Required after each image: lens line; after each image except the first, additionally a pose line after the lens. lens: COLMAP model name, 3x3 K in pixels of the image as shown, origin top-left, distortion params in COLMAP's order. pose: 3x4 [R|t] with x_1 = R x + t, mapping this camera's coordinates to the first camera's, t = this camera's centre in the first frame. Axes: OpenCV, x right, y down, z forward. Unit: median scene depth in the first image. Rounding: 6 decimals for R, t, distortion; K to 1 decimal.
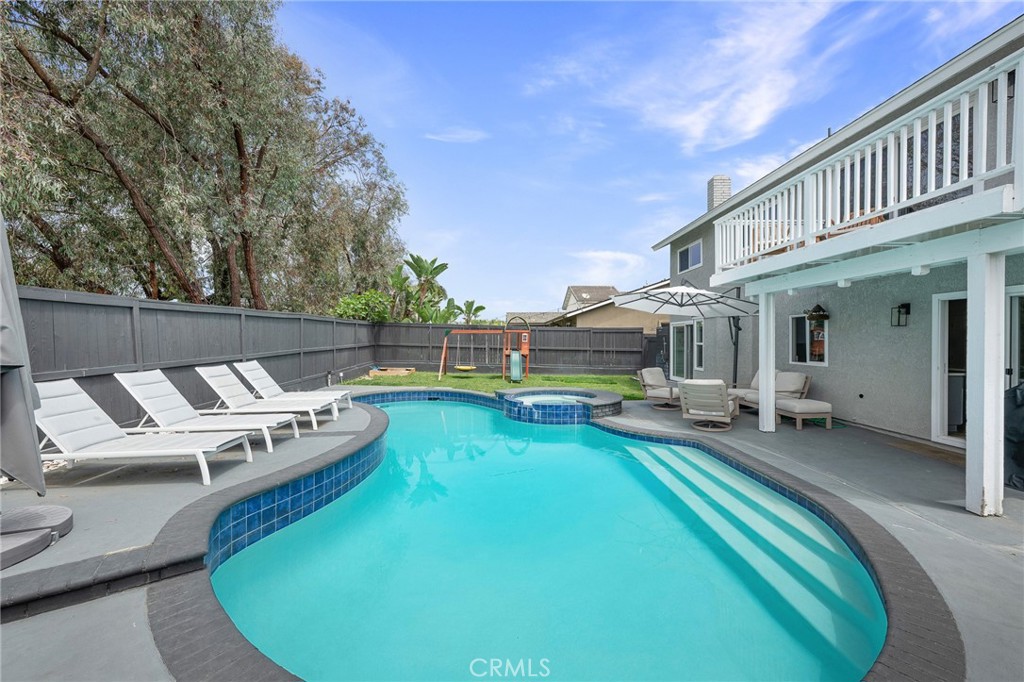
lens RADIAL K [[408.2, 0, 512.0], [0, 408.2, 341.0], [0, 0, 1]] dist [0.001001, 0.000173]
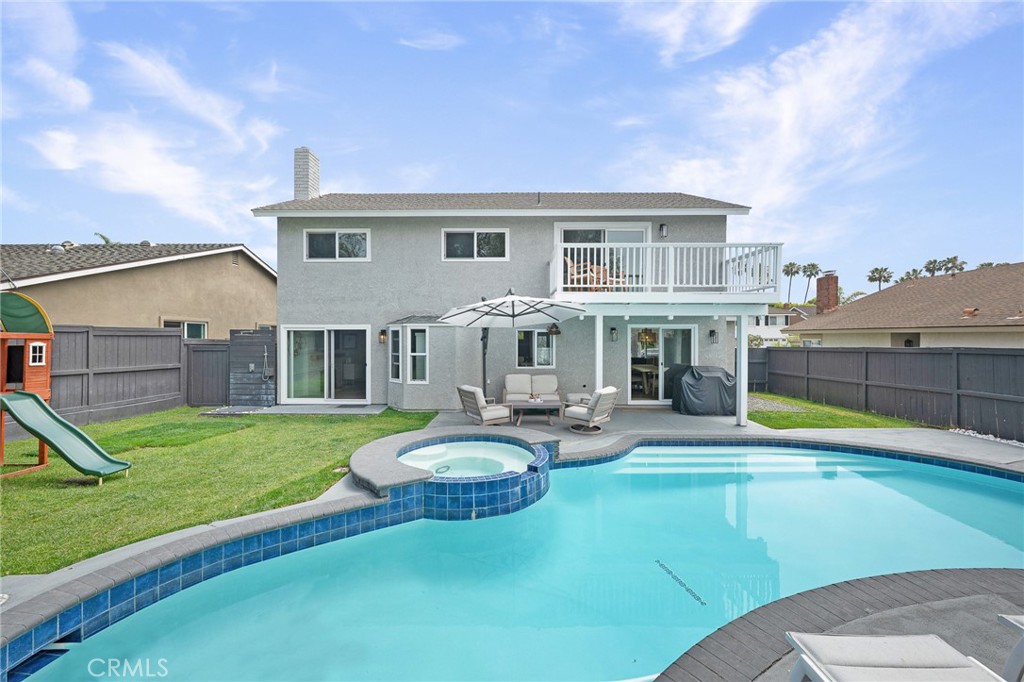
lens RADIAL K [[404.1, 0, 512.0], [0, 404.1, 341.0], [0, 0, 1]] dist [-0.000834, -0.000116]
pose [[0.029227, -0.008214, 0.999539, -0.405308], [0.001288, 0.999966, 0.008179, -0.028241], [-0.999572, 0.001049, 0.029237, 0.752263]]
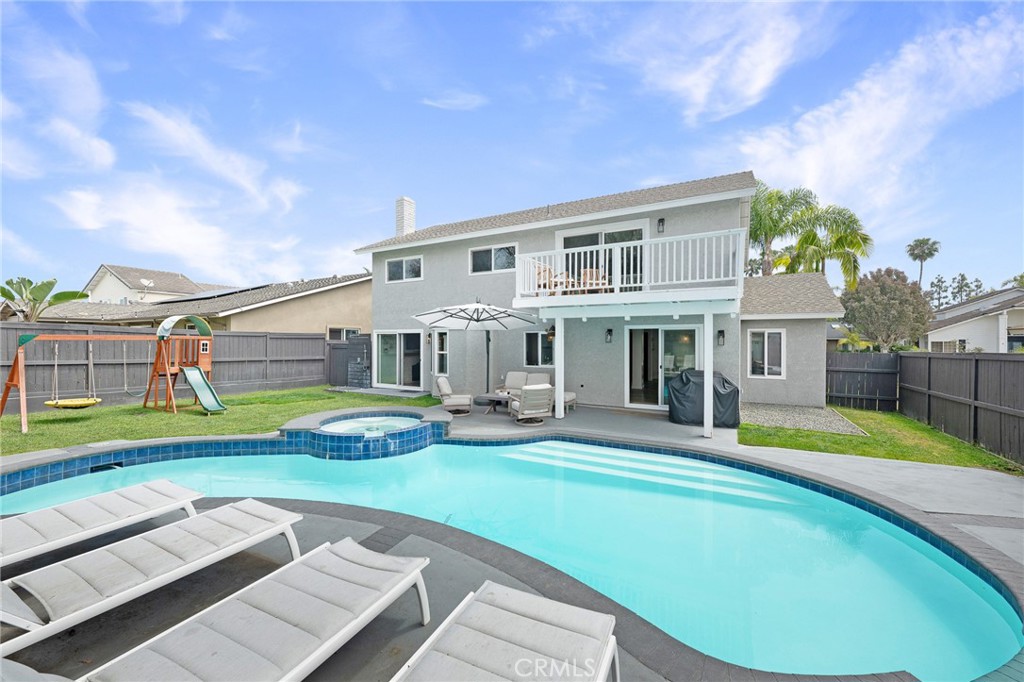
lens RADIAL K [[408.2, 0, 512.0], [0, 408.2, 341.0], [0, 0, 1]] dist [0.001001, 0.000173]
pose [[0.507865, -0.001980, 0.861435, -0.390734], [0.001271, 0.999998, 0.001550, -0.024862], [-0.861436, 0.000307, 0.507866, 0.267714]]
